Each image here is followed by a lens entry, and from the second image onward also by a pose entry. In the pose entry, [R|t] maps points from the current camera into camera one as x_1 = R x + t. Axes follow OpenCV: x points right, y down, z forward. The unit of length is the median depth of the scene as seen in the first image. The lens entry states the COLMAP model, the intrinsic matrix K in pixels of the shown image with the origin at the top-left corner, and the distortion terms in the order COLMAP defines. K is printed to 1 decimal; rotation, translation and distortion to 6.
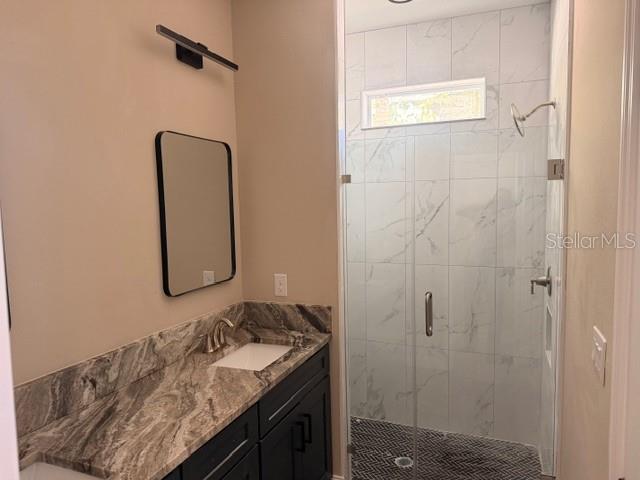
lens RADIAL K [[455.2, 0, 320.0], [0, 455.2, 240.0], [0, 0, 1]] dist [0.097465, -0.134184]
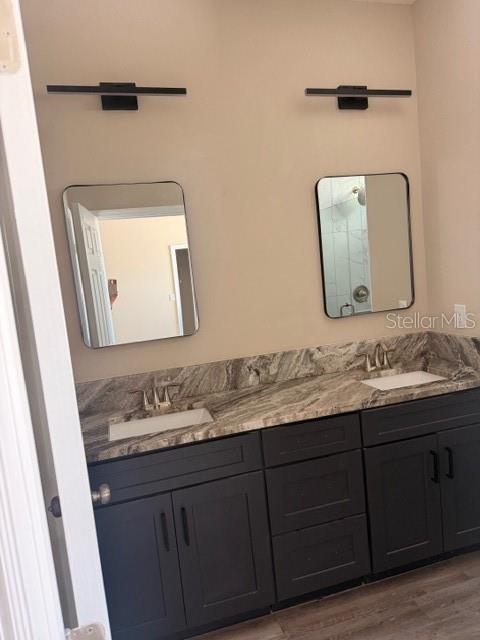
lens RADIAL K [[447.4, 0, 240.0], [0, 447.4, 320.0], [0, 0, 1]] dist [0.100748, -0.148954]
pose [[0.612856, 0.052062, -0.788478, 0.440520], [0.018647, 0.996597, 0.080297, 0.028740], [0.789975, -0.063913, 0.609799, 0.098603]]
